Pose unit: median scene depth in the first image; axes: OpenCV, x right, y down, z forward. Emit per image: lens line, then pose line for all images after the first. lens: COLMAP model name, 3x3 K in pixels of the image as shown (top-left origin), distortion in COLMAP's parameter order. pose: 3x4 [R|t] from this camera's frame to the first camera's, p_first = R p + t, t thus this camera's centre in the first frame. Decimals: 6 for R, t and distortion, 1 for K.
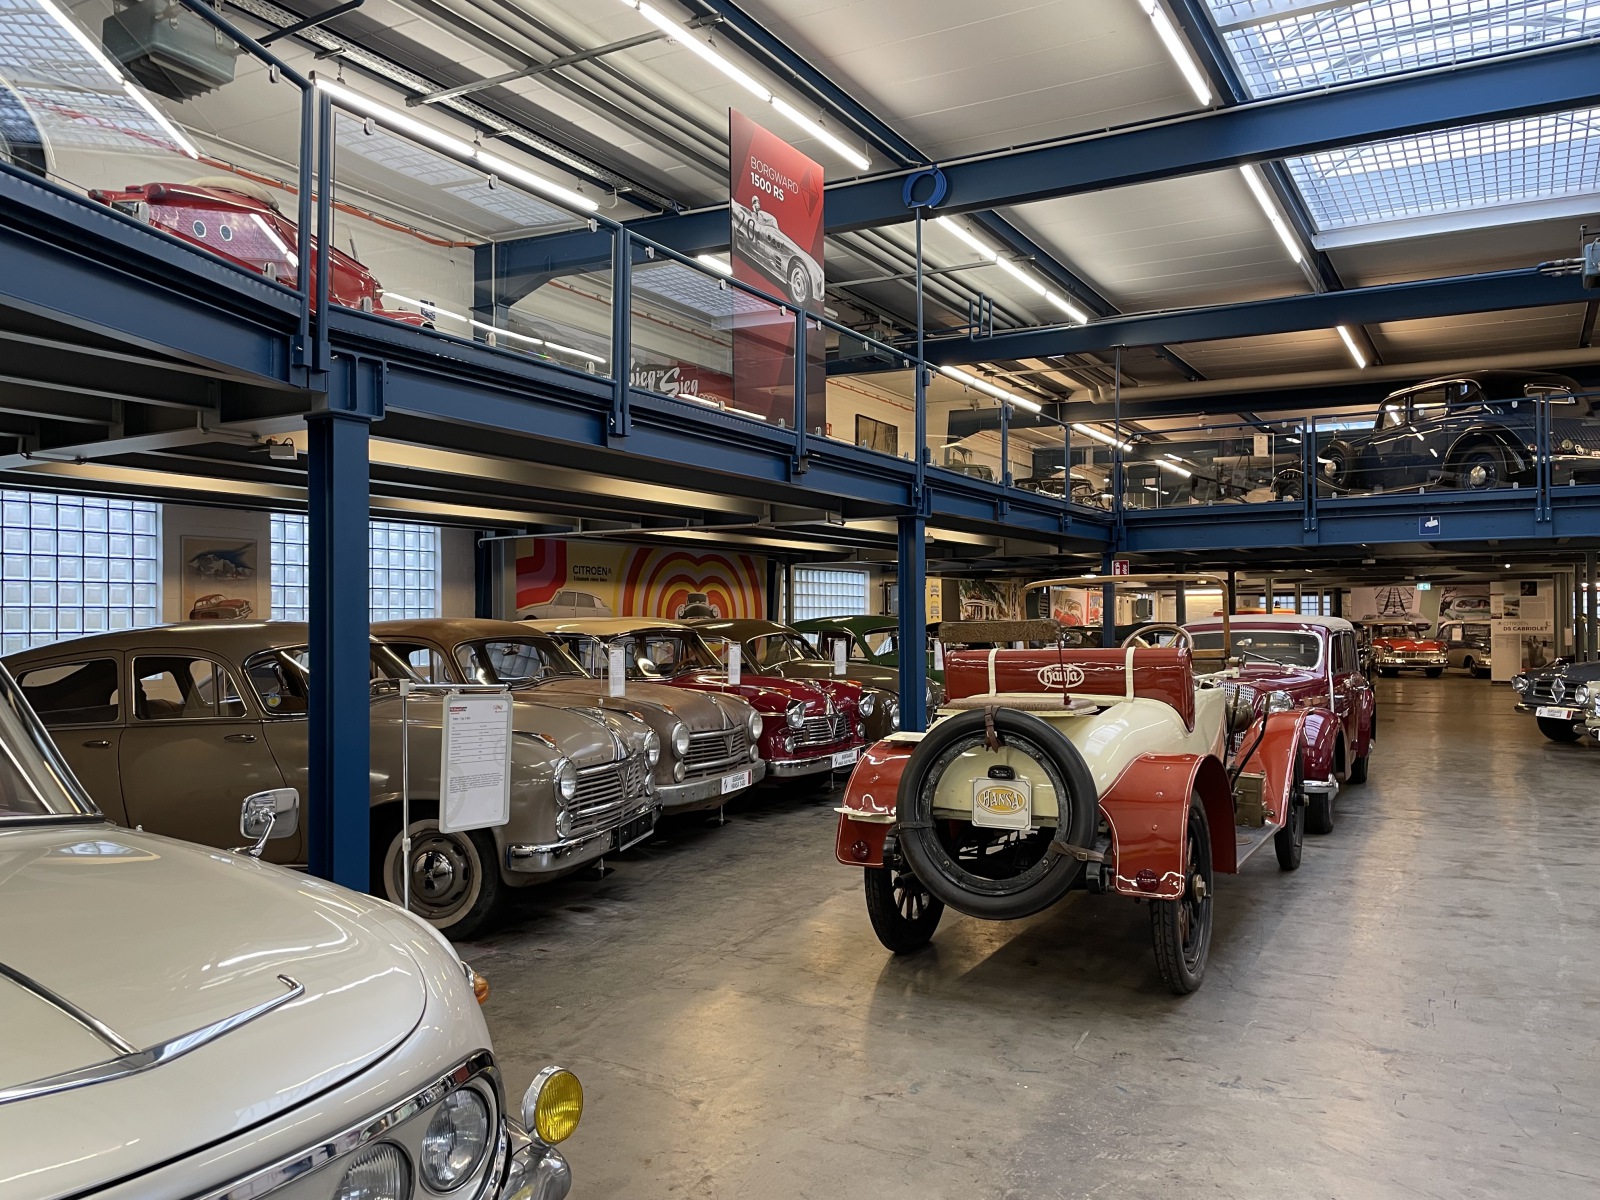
lens RADIAL K [[1221.2, 0, 800.2], [0, 1221.2, 614.0], [0, 0, 1]] dist [0.014742, -0.013748]
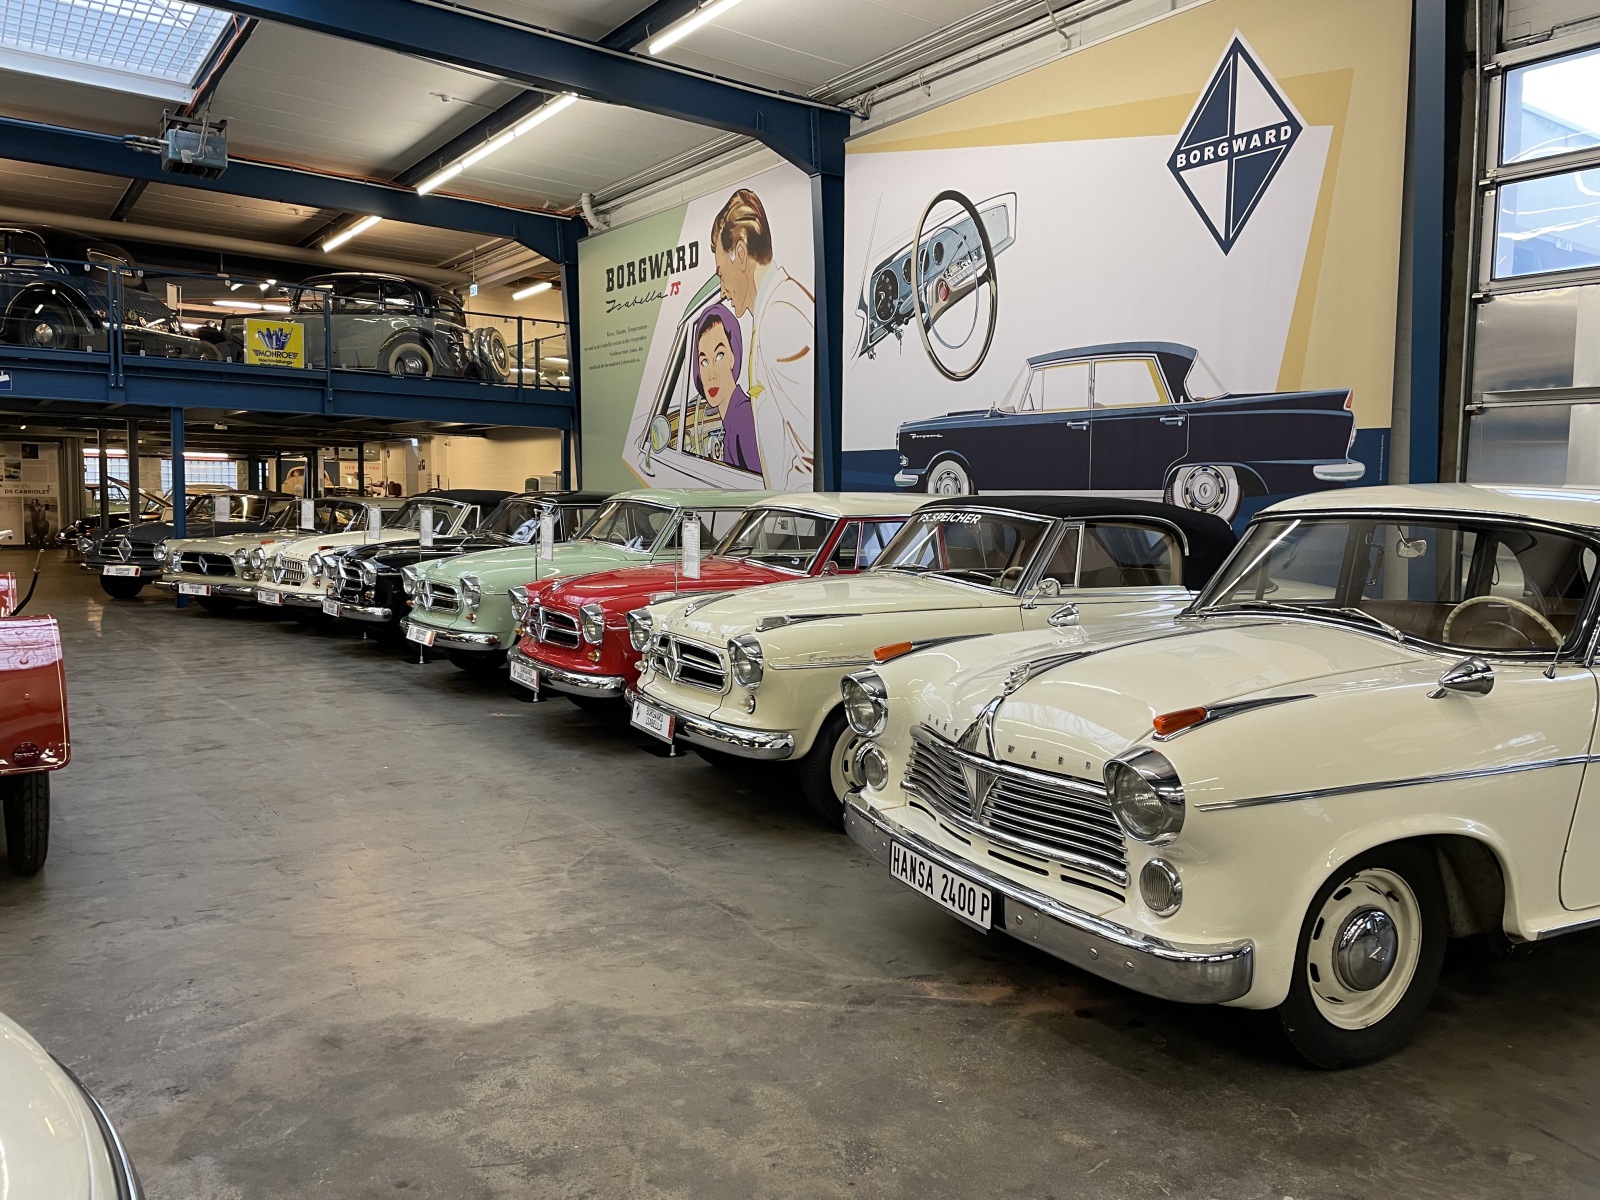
lens RADIAL K [[1221.2, 0, 801.0], [0, 1221.2, 592.6], [0, 0, 1]] dist [0.014742, -0.013748]
pose [[0.411922, -0.061096, 0.909169, -0.109925], [-0.022414, 0.996768, 0.077138, 0.005084], [-0.910944, -0.052153, 0.409221, 0.037100]]
